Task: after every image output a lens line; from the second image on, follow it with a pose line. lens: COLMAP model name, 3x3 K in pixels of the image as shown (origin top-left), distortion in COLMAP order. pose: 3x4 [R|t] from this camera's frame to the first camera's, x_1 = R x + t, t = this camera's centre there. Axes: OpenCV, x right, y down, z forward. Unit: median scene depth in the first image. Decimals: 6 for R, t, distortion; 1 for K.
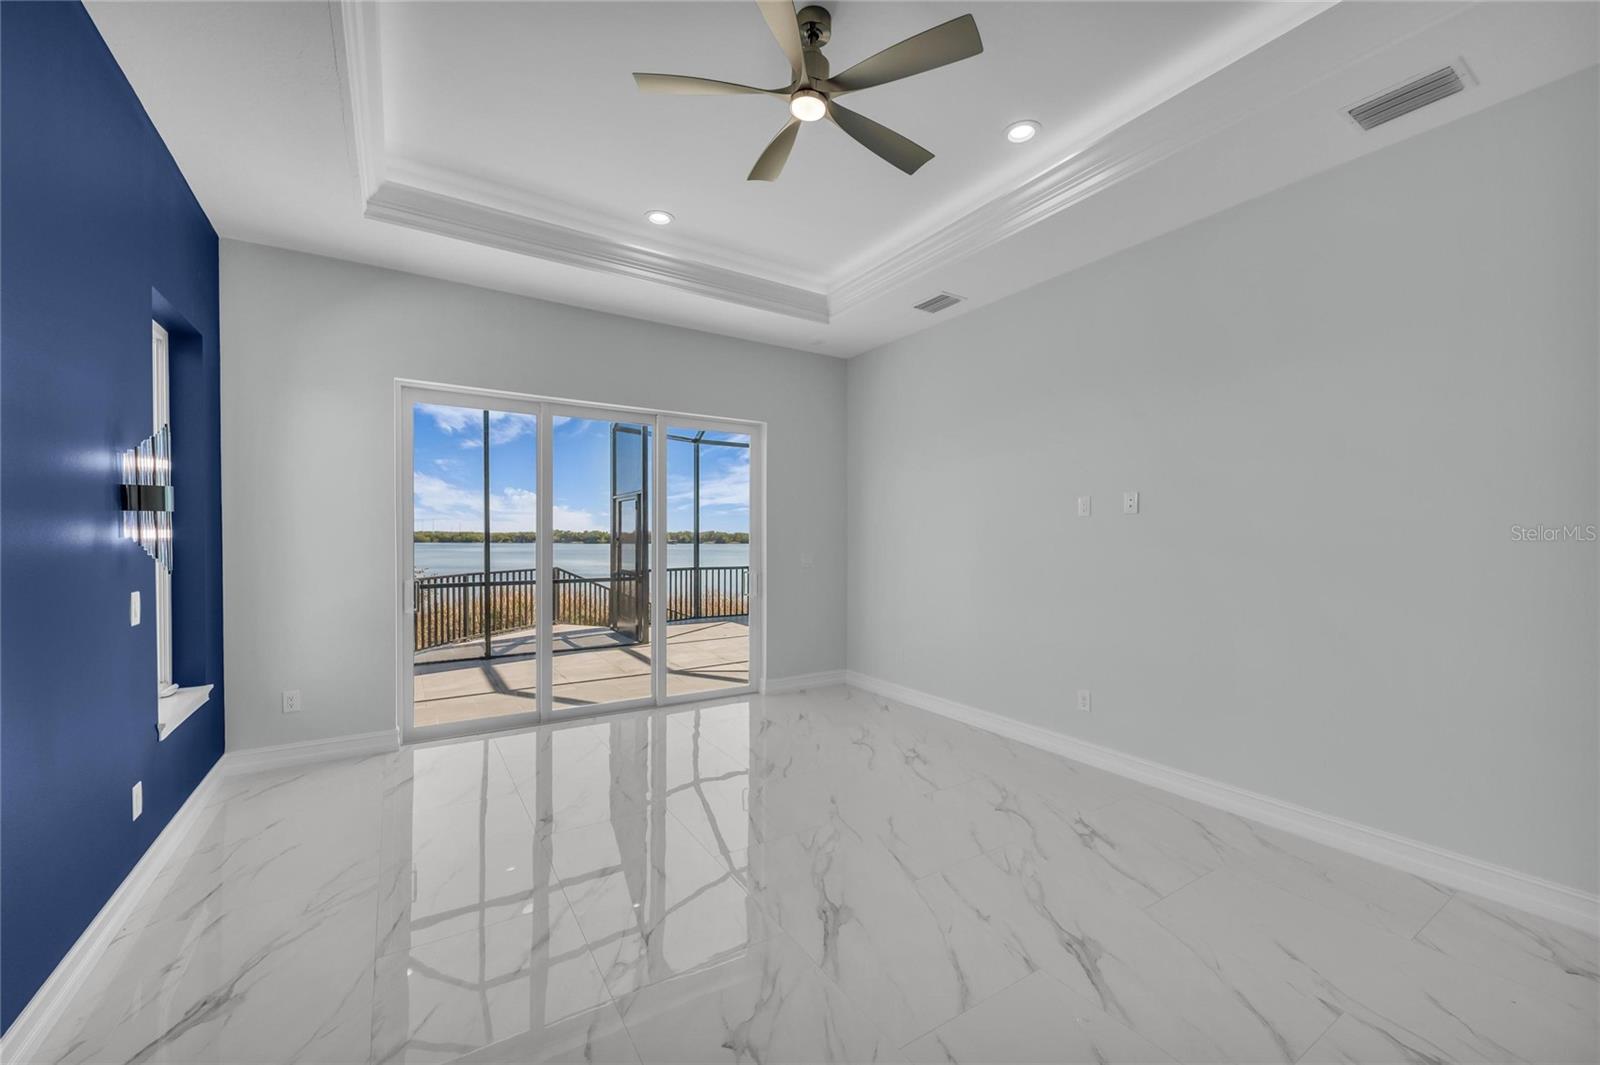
lens RADIAL K [[637.7, 0, 820.6], [0, 637.7, 546.2], [0, 0, 1]] dist [0.009582, -0.000360]
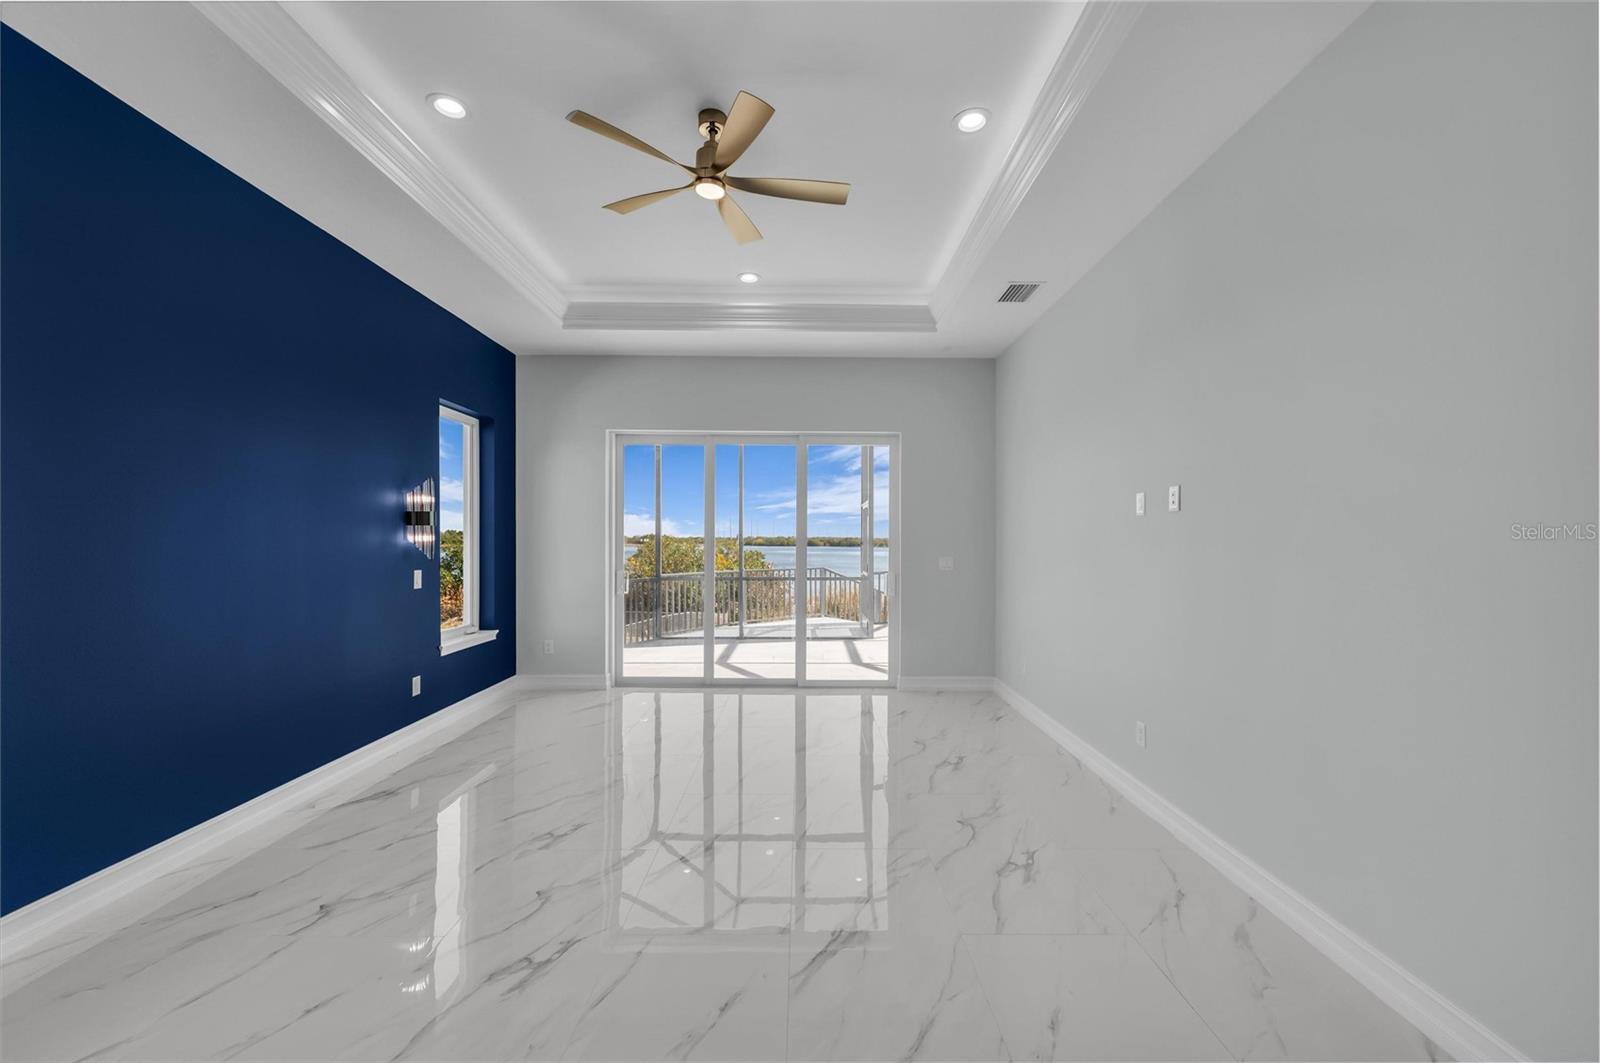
lens RADIAL K [[637.7, 0, 820.6], [0, 637.7, 545.2], [0, 0, 1]] dist [0.009582, -0.000360]
pose [[0.842572, 0.004463, -0.538565, 0.454932], [-0.009246, 0.999938, -0.006179, 0.000964], [0.538504, 0.010186, 0.842561, 0.049394]]
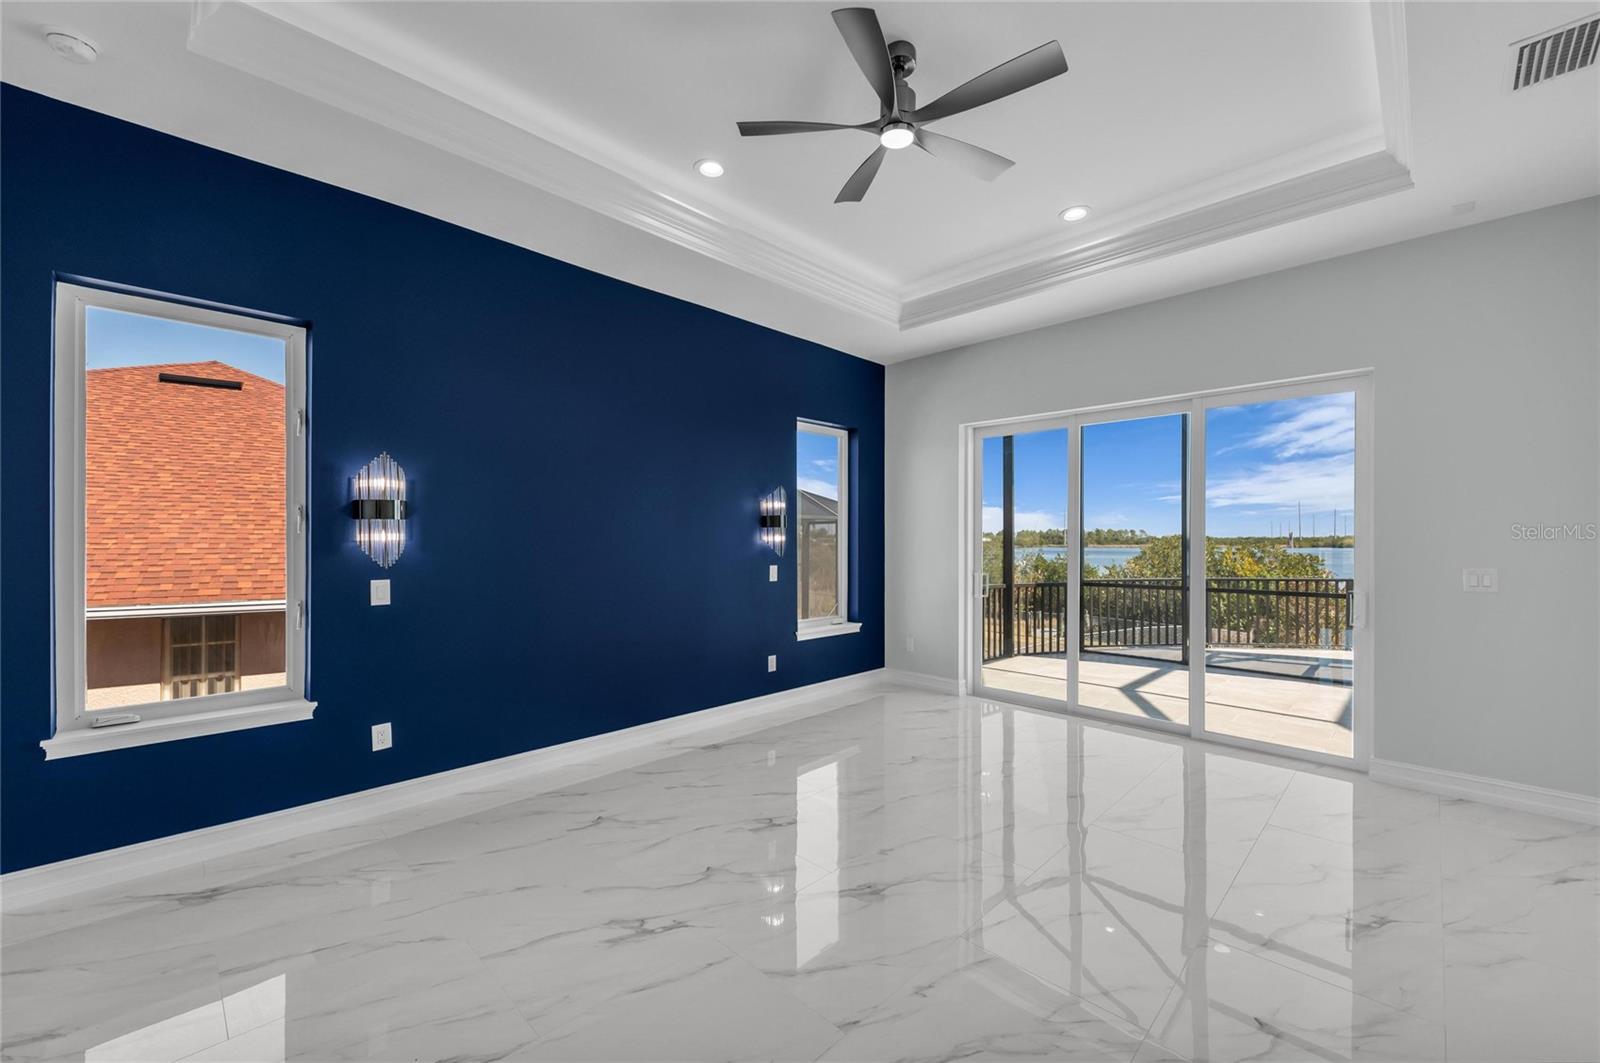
lens RADIAL K [[645.7, 0, 803.9], [0, 645.7, 540.7], [0, 0, 1]] dist [0.007723, -0.000193]
pose [[0.200058, -0.000177, -0.979784, 0.558795], [-0.015726, 0.999871, -0.003392, -0.002729], [0.979658, 0.016087, 0.200029, 0.354305]]
